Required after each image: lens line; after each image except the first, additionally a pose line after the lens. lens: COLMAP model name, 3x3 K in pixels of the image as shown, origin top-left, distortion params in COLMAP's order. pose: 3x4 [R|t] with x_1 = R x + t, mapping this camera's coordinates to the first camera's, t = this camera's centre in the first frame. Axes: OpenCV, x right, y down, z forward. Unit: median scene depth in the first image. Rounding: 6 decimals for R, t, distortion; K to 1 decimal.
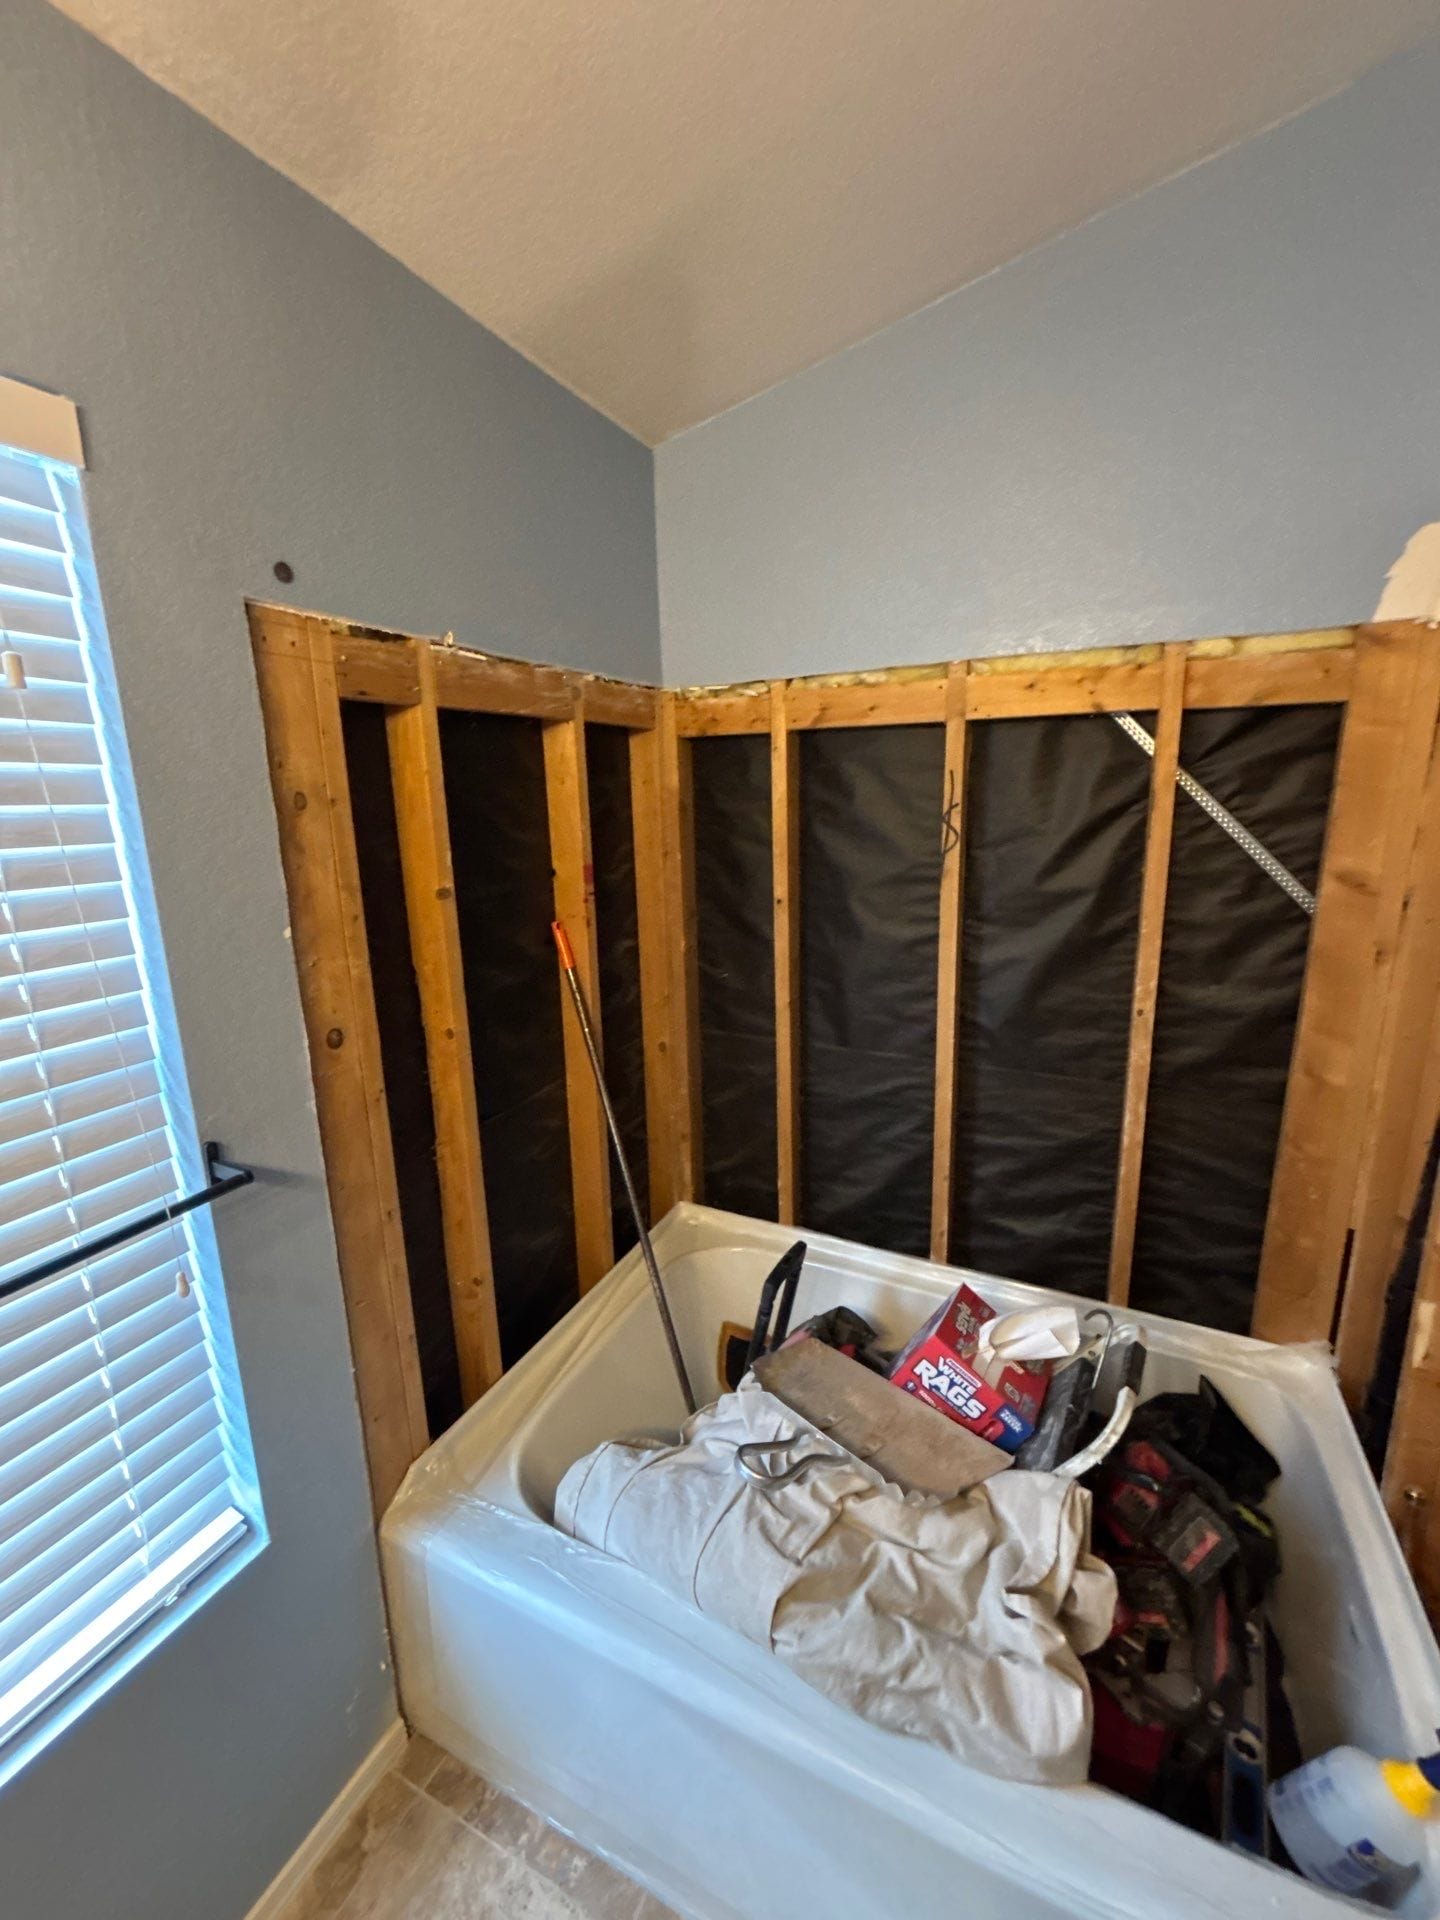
lens RADIAL K [[773.0, 0, 709.6], [0, 773.0, 955.5], [0, 0, 1]] dist [-0.004118, 0.001077]
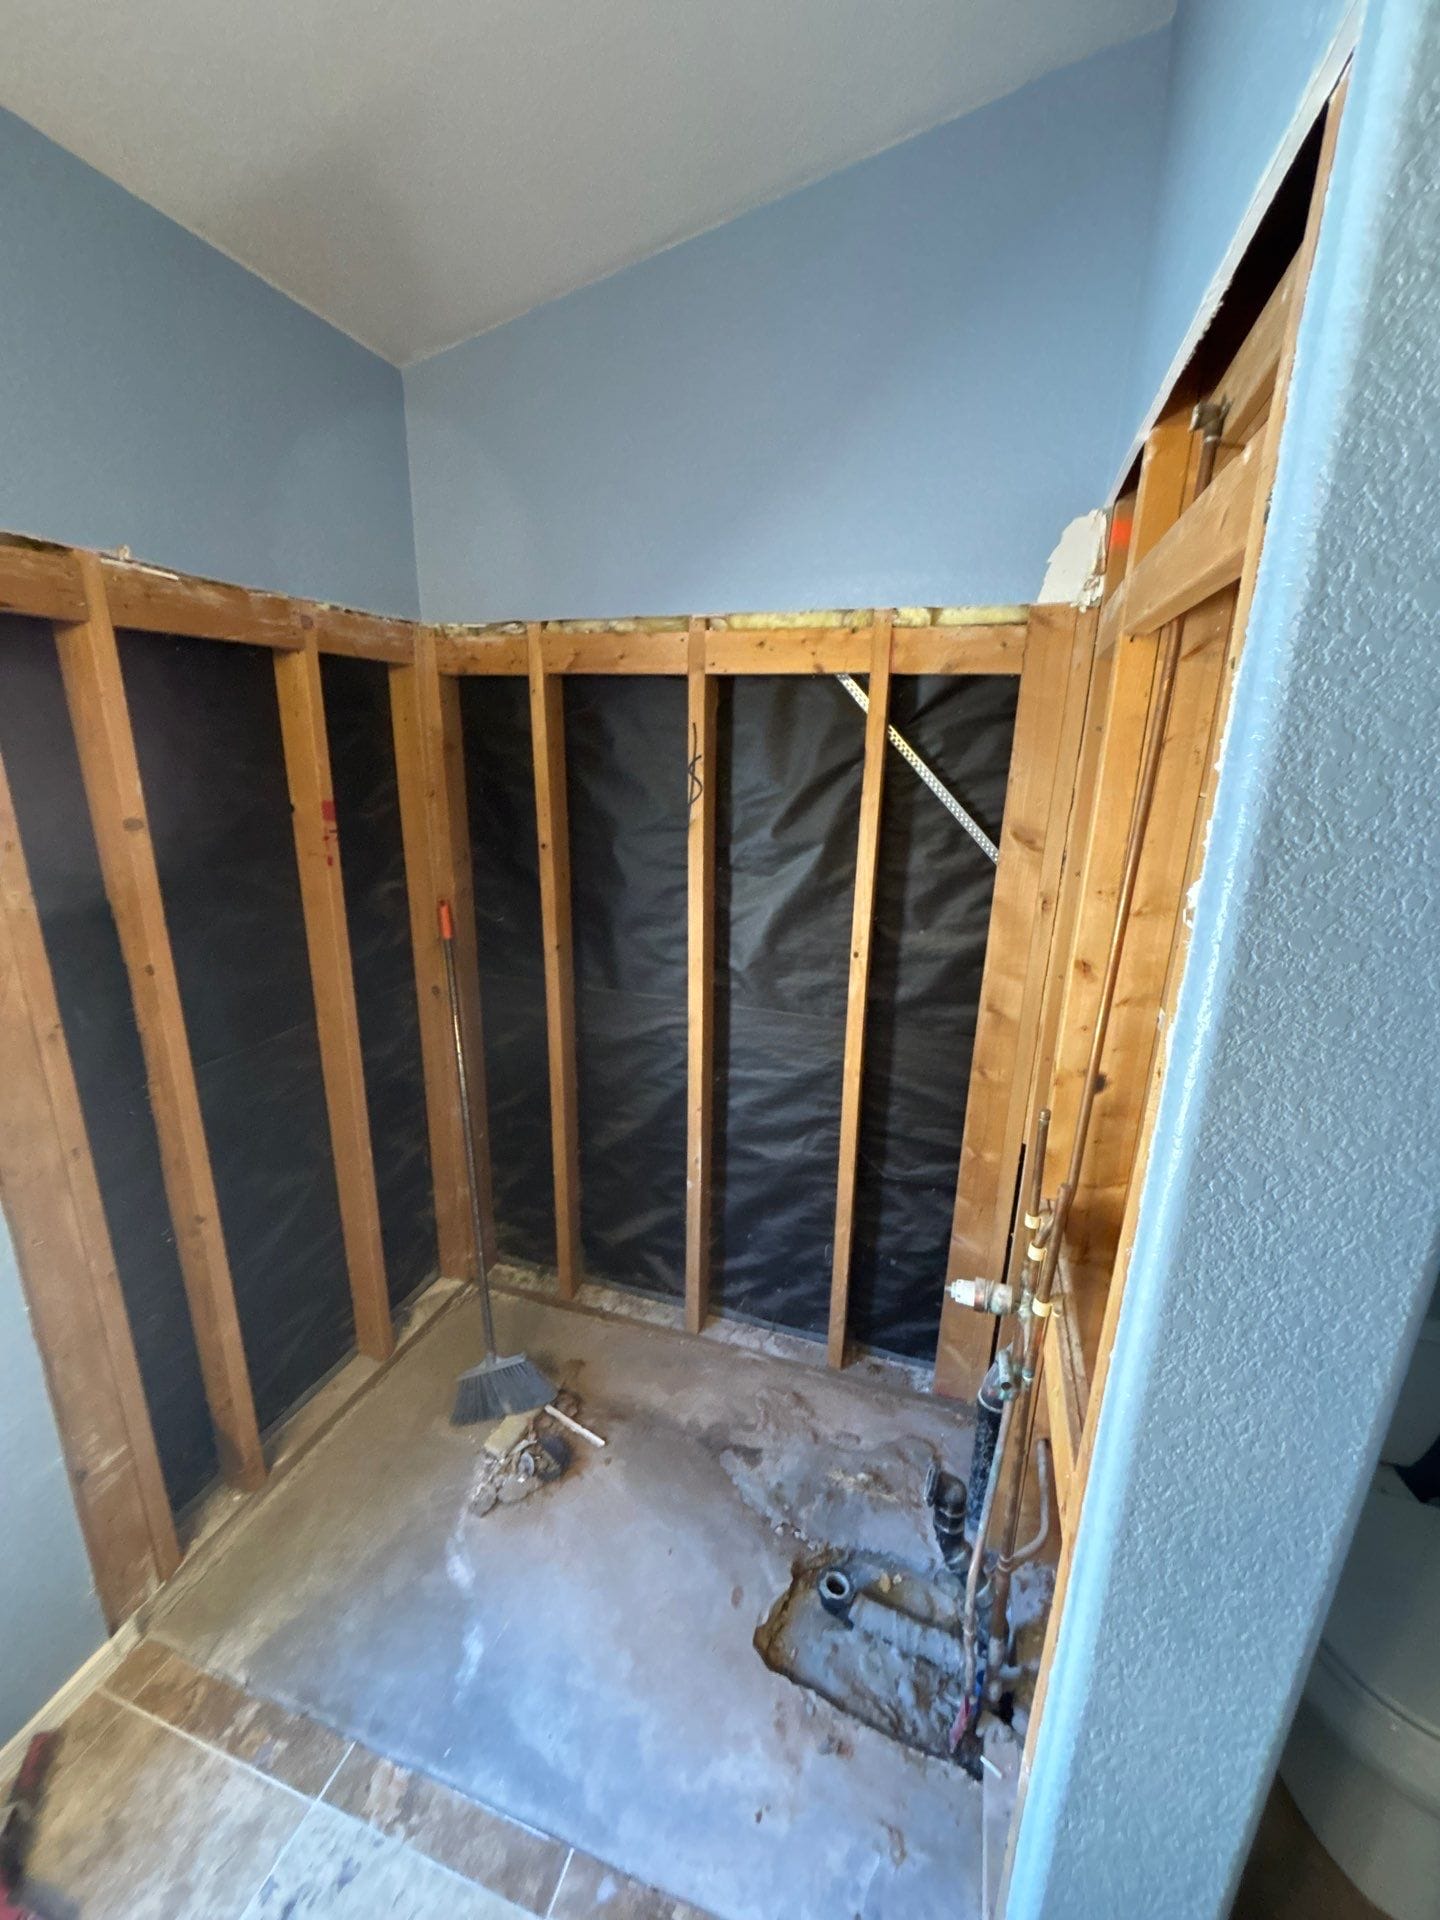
lens RADIAL K [[773.0, 0, 725.4], [0, 773.0, 956.0], [0, 0, 1]] dist [-0.004118, 0.001077]
pose [[0.989723, 0.005939, 0.142872, 0.212369], [-0.014479, 0.998164, 0.058806, 0.013608], [-0.142260, -0.060270, 0.987993, -0.055329]]
